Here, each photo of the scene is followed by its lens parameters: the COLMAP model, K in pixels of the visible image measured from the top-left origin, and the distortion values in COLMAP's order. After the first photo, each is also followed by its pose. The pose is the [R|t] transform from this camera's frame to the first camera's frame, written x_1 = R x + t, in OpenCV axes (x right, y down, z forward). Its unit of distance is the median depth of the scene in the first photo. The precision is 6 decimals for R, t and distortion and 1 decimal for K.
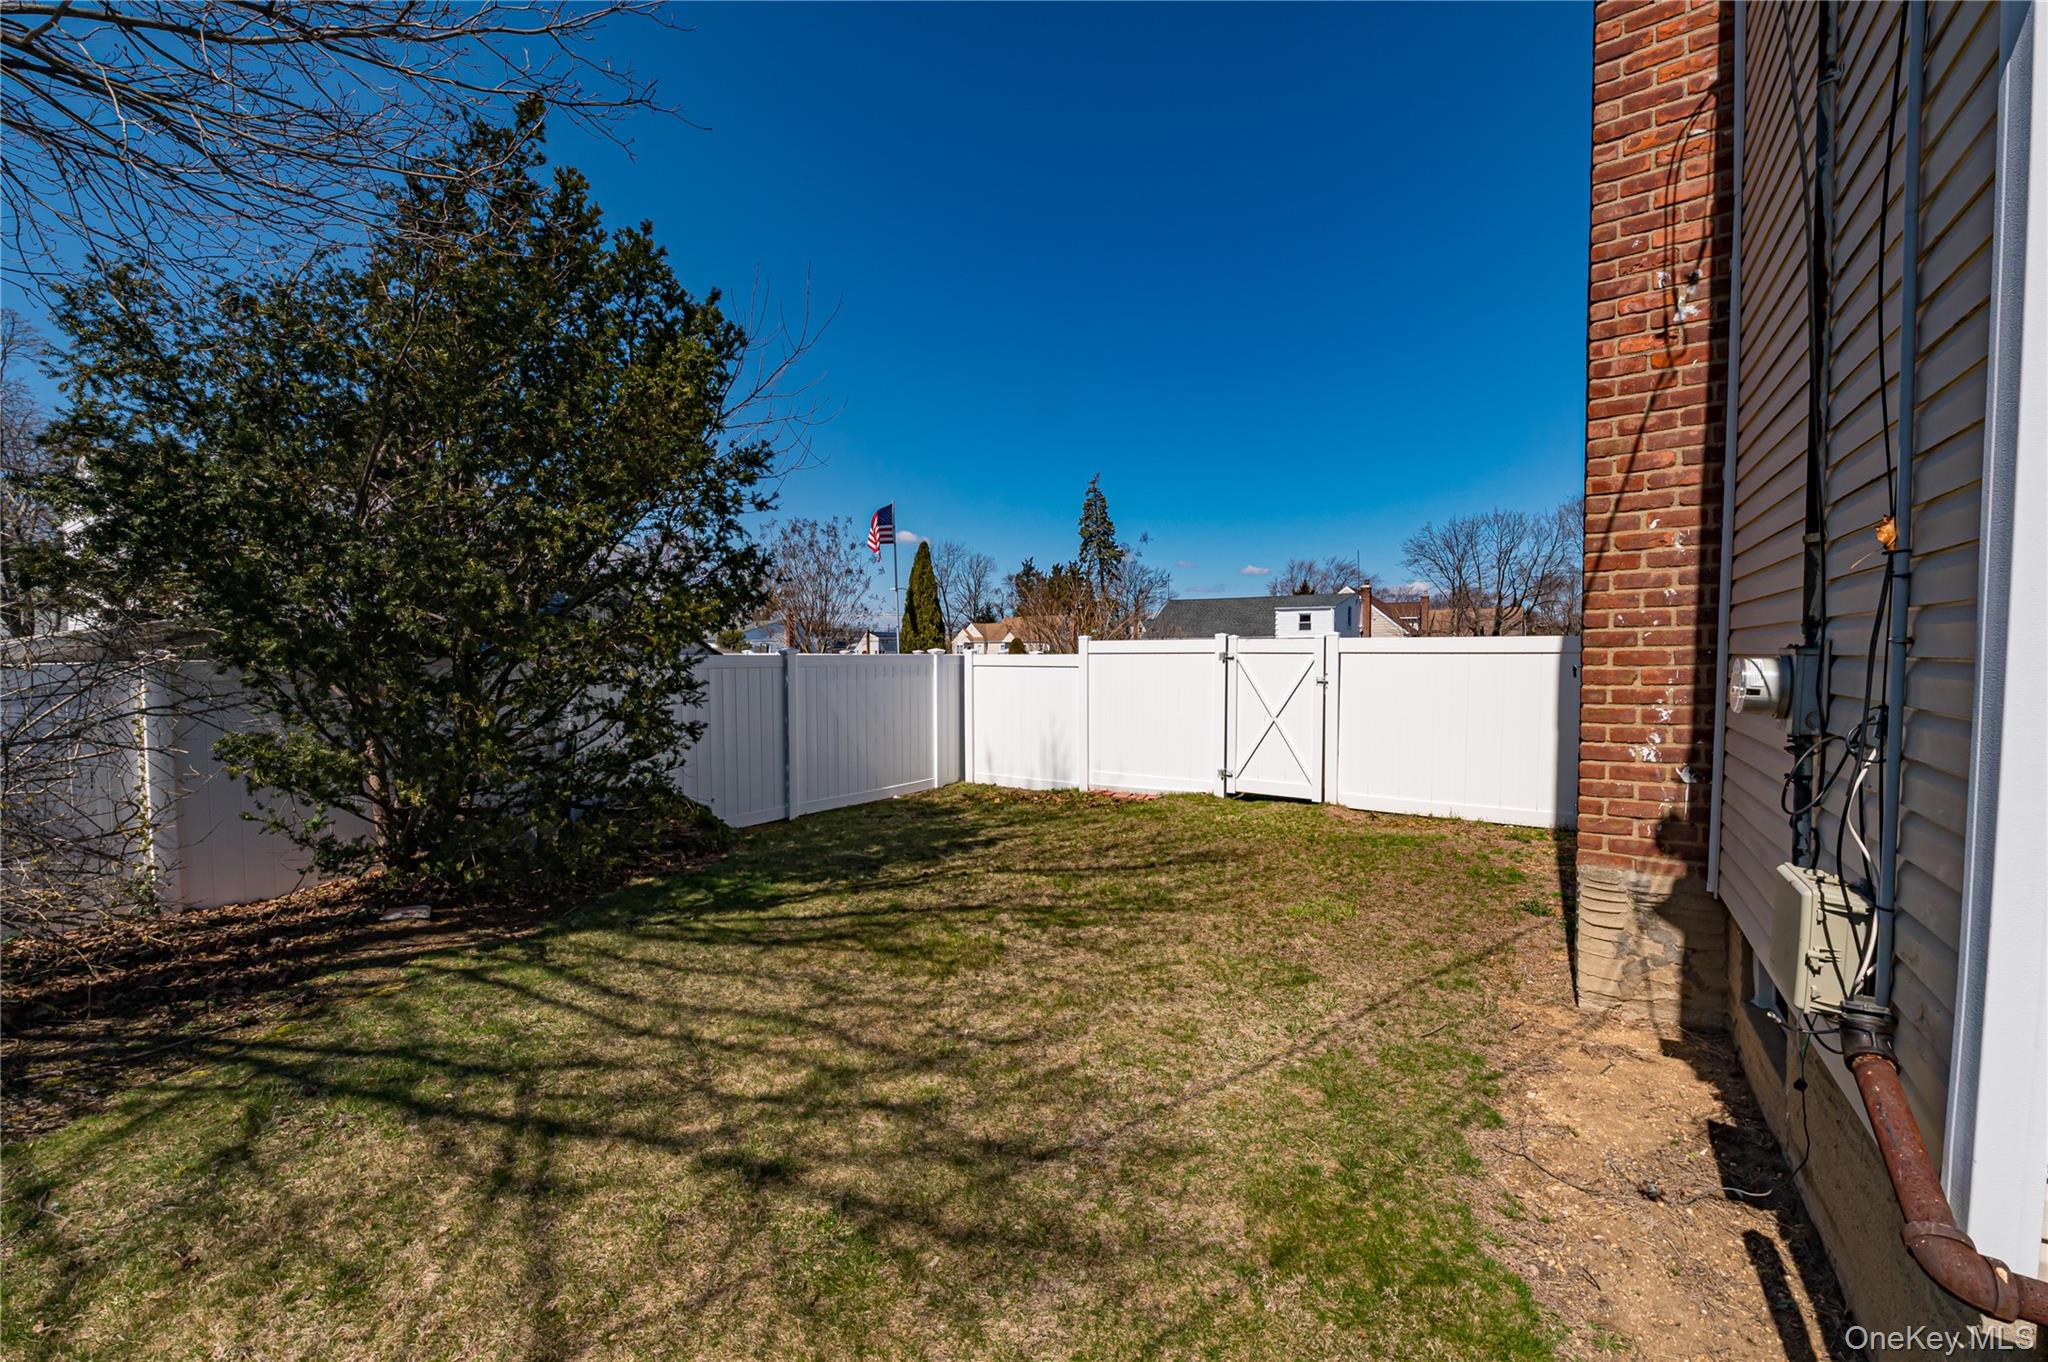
lens RADIAL K [[807.2, 0, 1023.7], [0, 807.2, 682.3], [0, 0, 1]] dist [-0.008793, -0.000164]
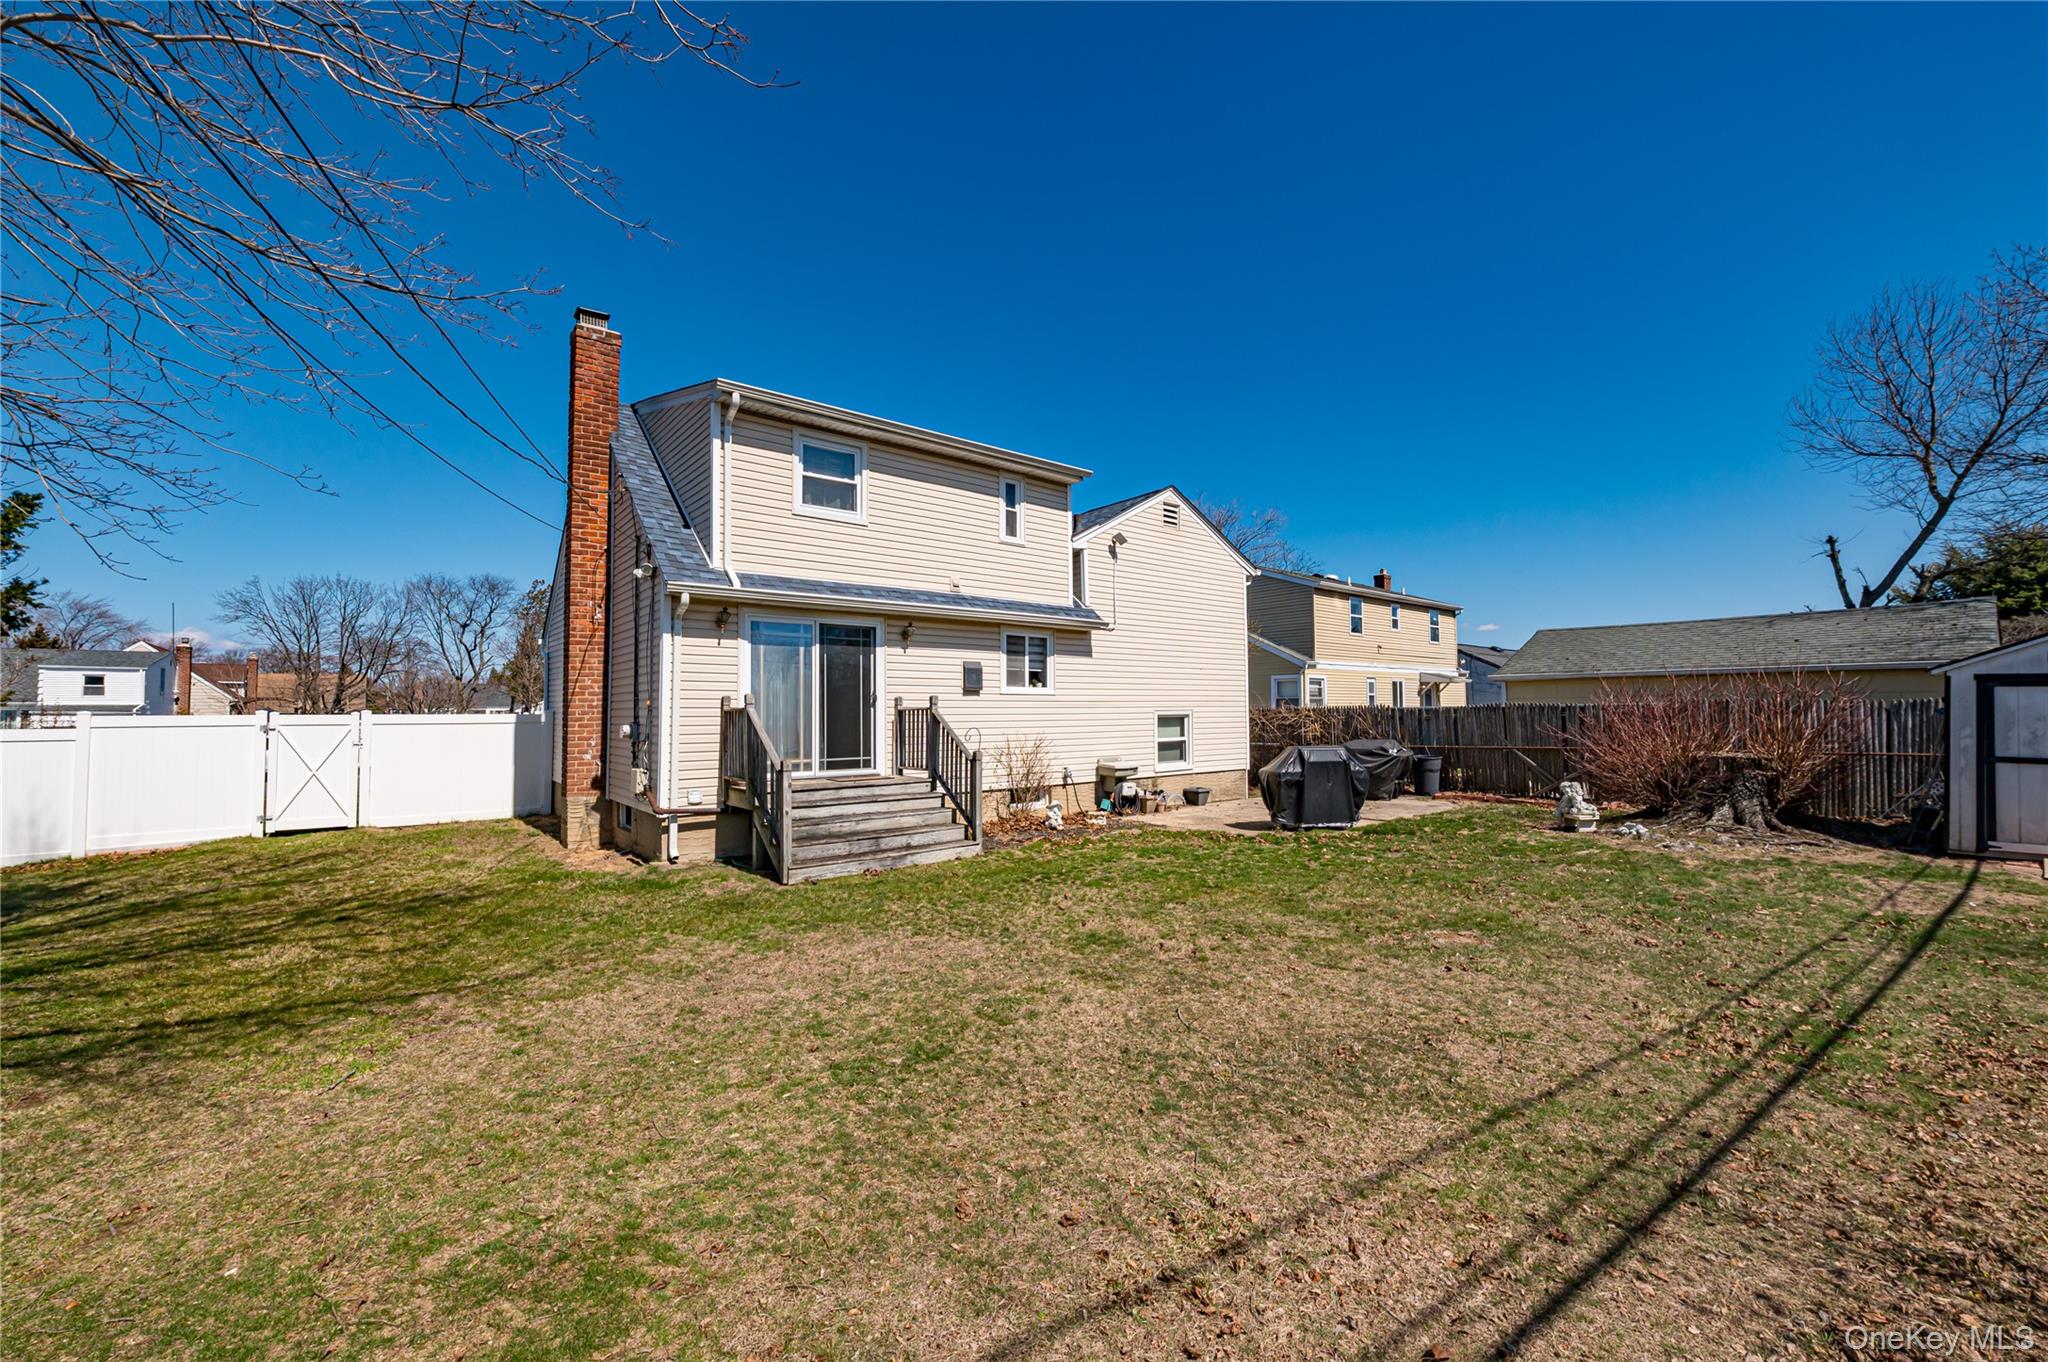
lens RADIAL K [[807.0, 0, 1029.3], [0, 807.0, 682.8], [0, 0, 1]] dist [-0.008706, -0.000347]
pose [[0.298109, 0.036285, 0.953842, -1.661891], [0.042756, 0.997767, -0.051318, 0.037443], [-0.953574, 0.056081, 0.295892, -1.526103]]
